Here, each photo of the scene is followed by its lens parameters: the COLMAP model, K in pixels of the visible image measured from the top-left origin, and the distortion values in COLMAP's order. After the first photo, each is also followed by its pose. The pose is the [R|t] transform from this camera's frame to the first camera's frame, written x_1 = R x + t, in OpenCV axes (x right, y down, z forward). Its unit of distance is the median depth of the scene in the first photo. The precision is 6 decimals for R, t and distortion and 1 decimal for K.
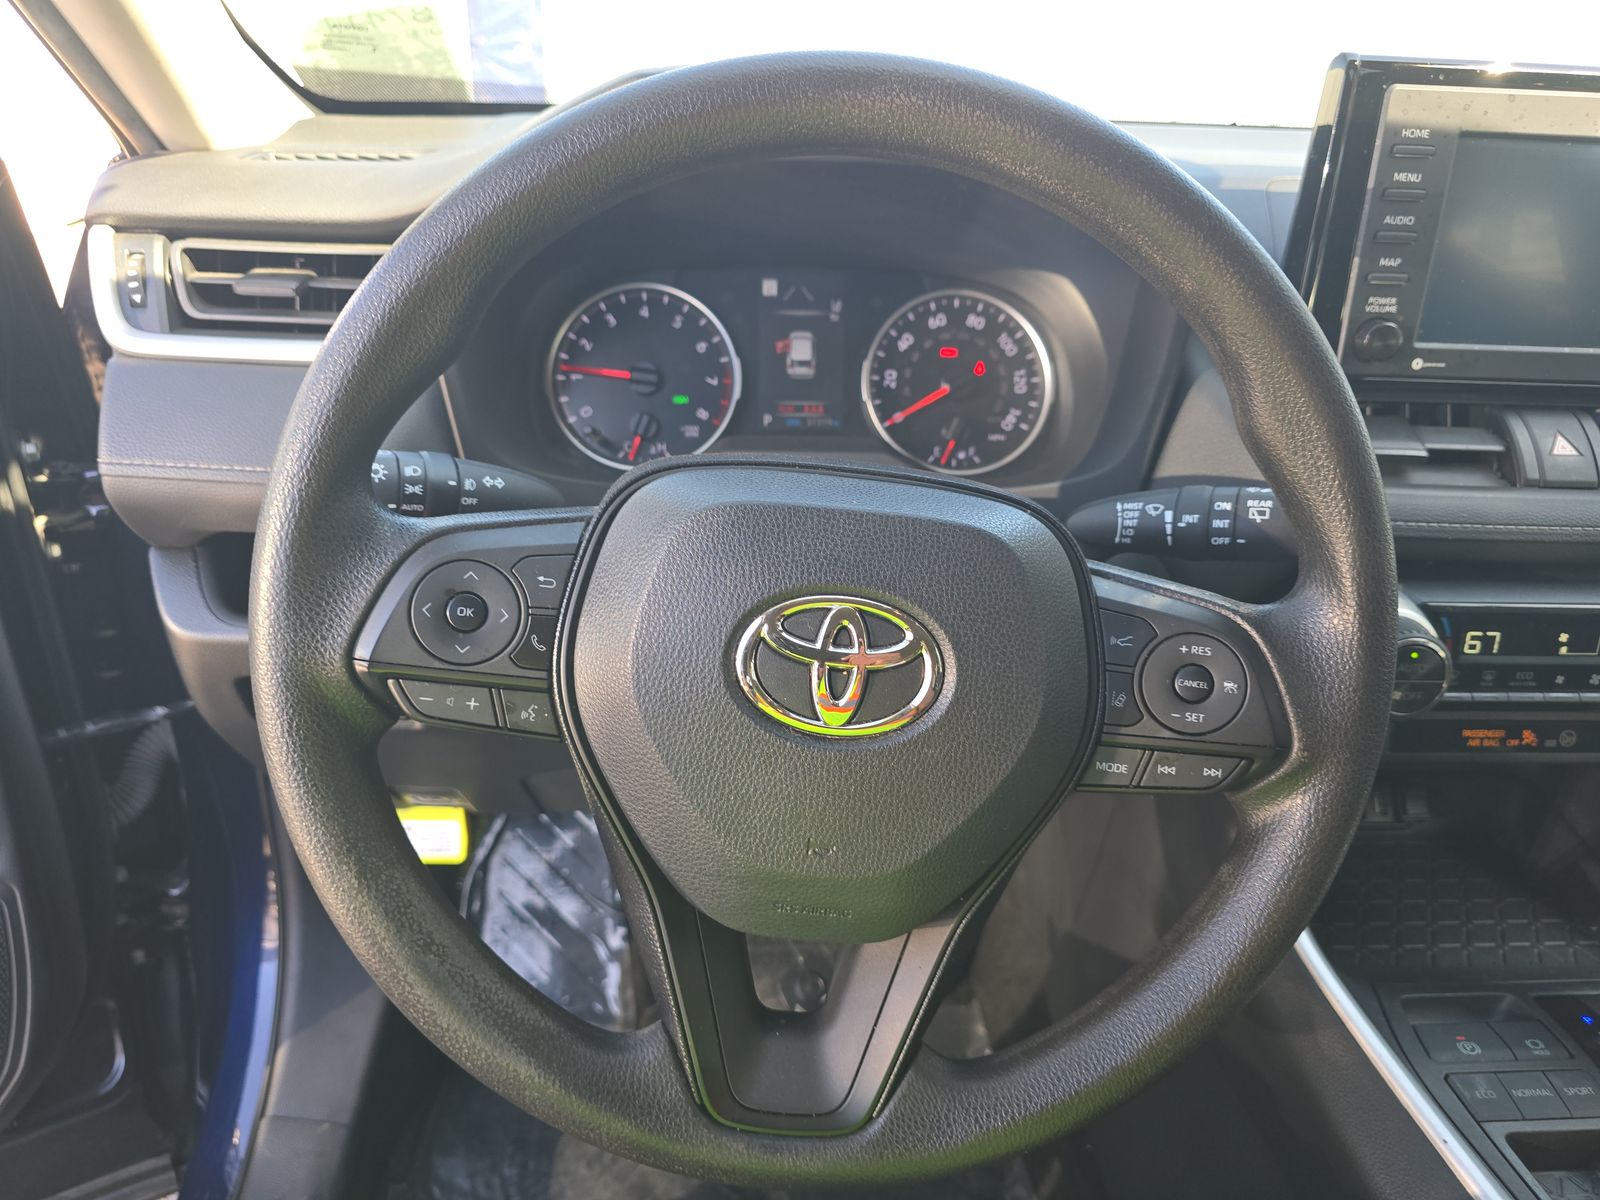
lens RADIAL K [[1092.0, 0, 799.8], [0, 1092.0, 603.3], [0, 0, 1]] dist [0.030593, -0.029522]
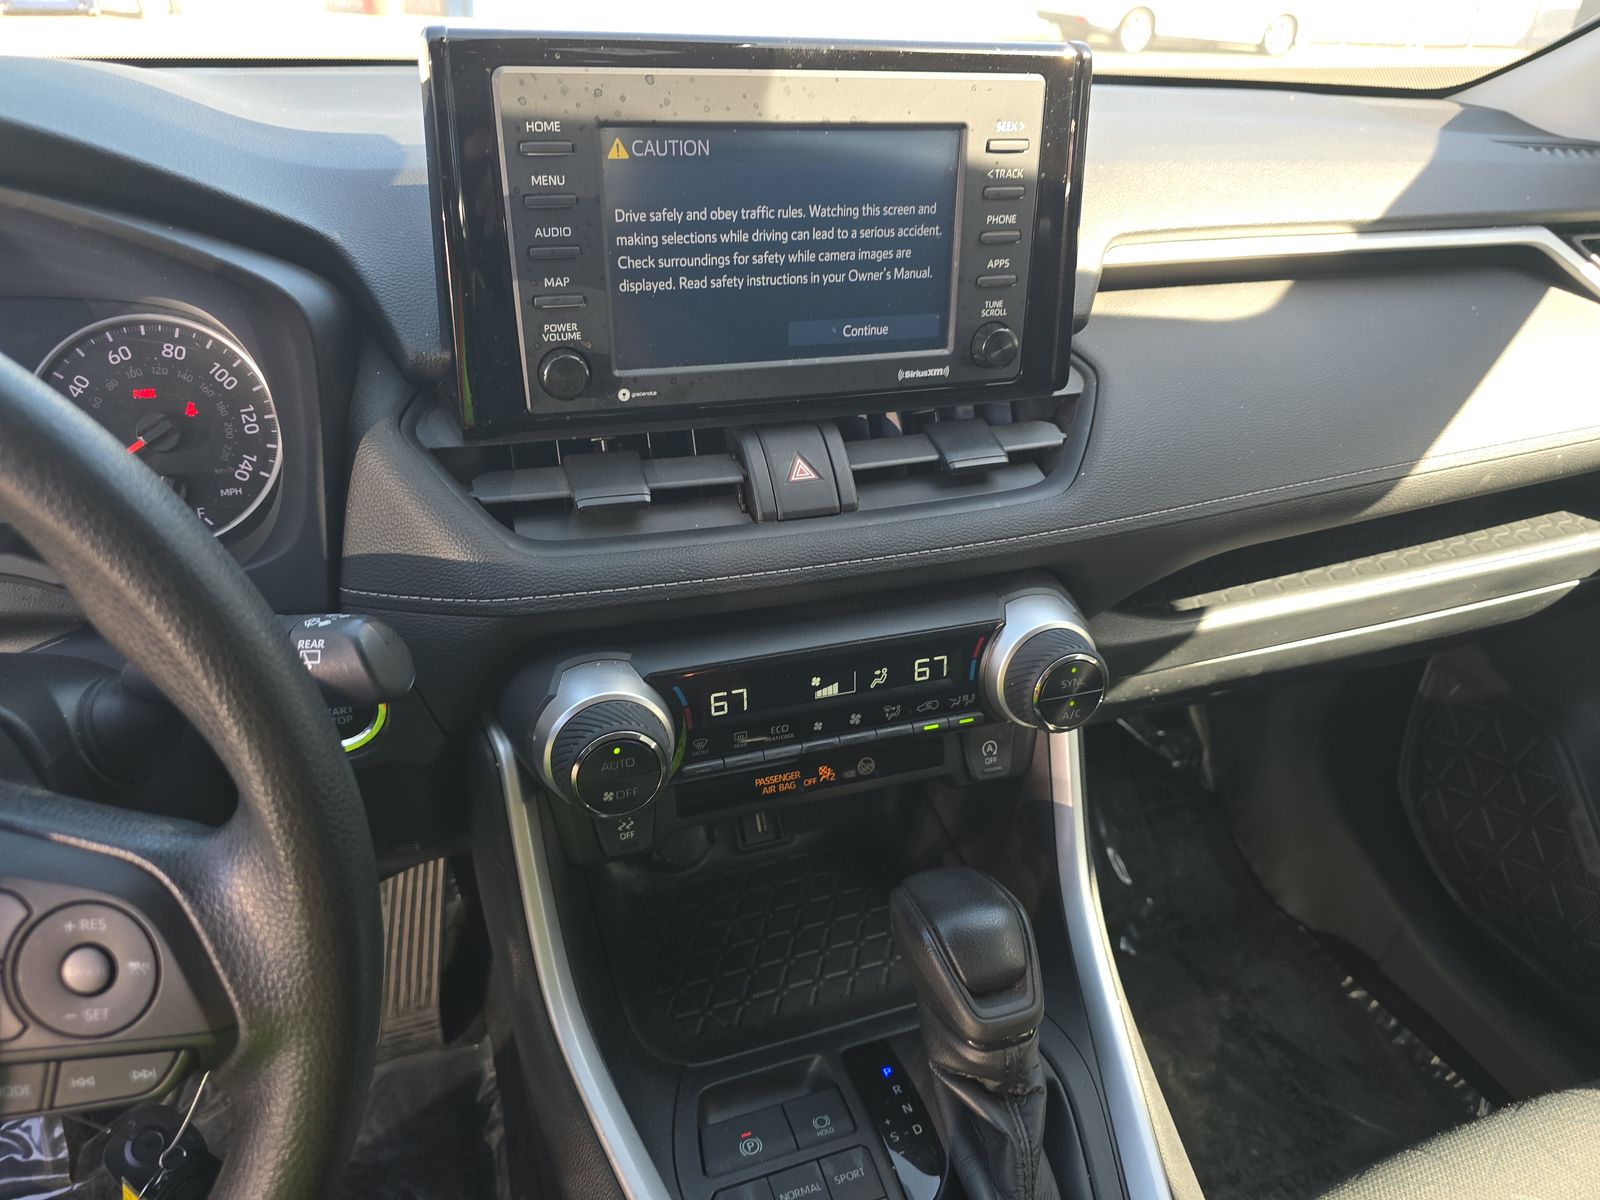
lens RADIAL K [[1092.0, 0, 764.9], [0, 1092.0, 603.4], [0, 0, 1]] dist [0.030593, -0.029522]
pose [[0.963402, -0.139653, 0.228811, 0.372740], [0.119285, 0.987749, 0.100617, -0.106894], [-0.240059, -0.069641, 0.968257, 0.109300]]
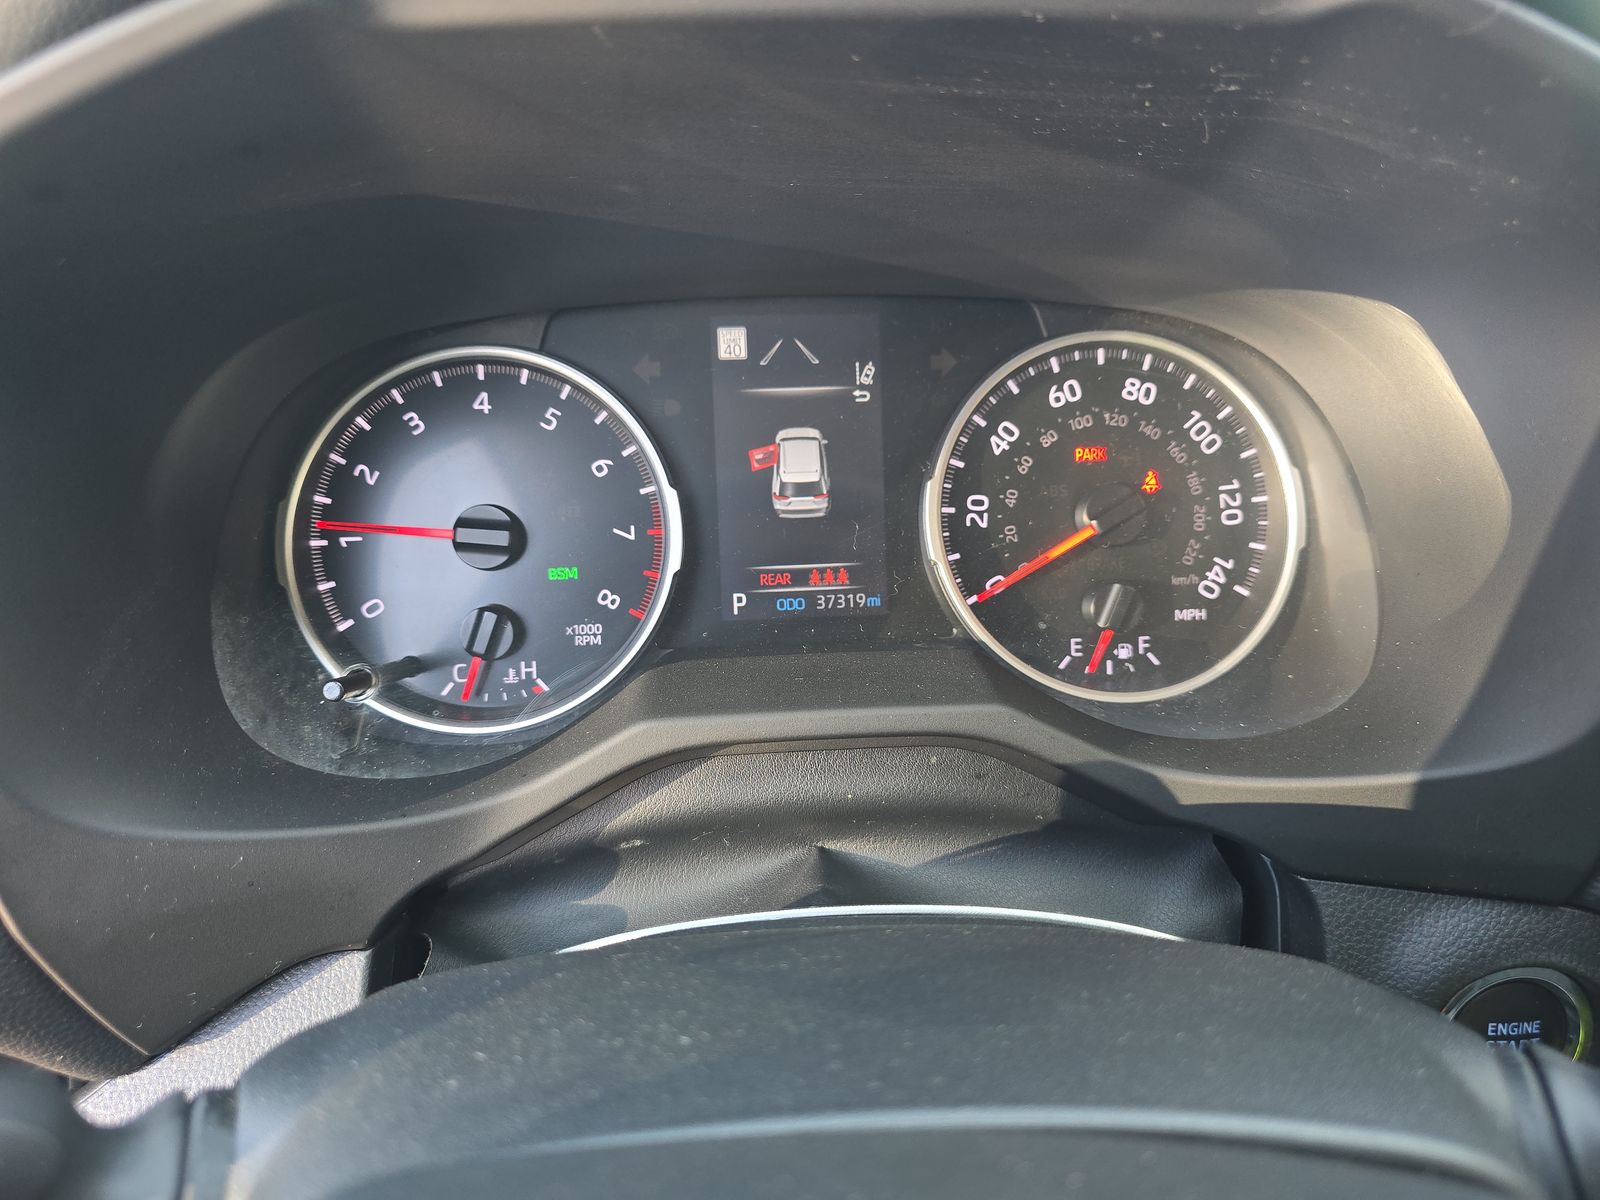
lens RADIAL K [[1092.0, 0, 792.7], [0, 1092.0, 591.0], [0, 0, 1]] dist [0.030593, -0.029522]
pose [[0.999030, -0.043821, 0.004233, -0.006703], [0.043927, 0.998595, -0.029629, -0.159217], [-0.002928, 0.029786, 0.999552, 0.502434]]
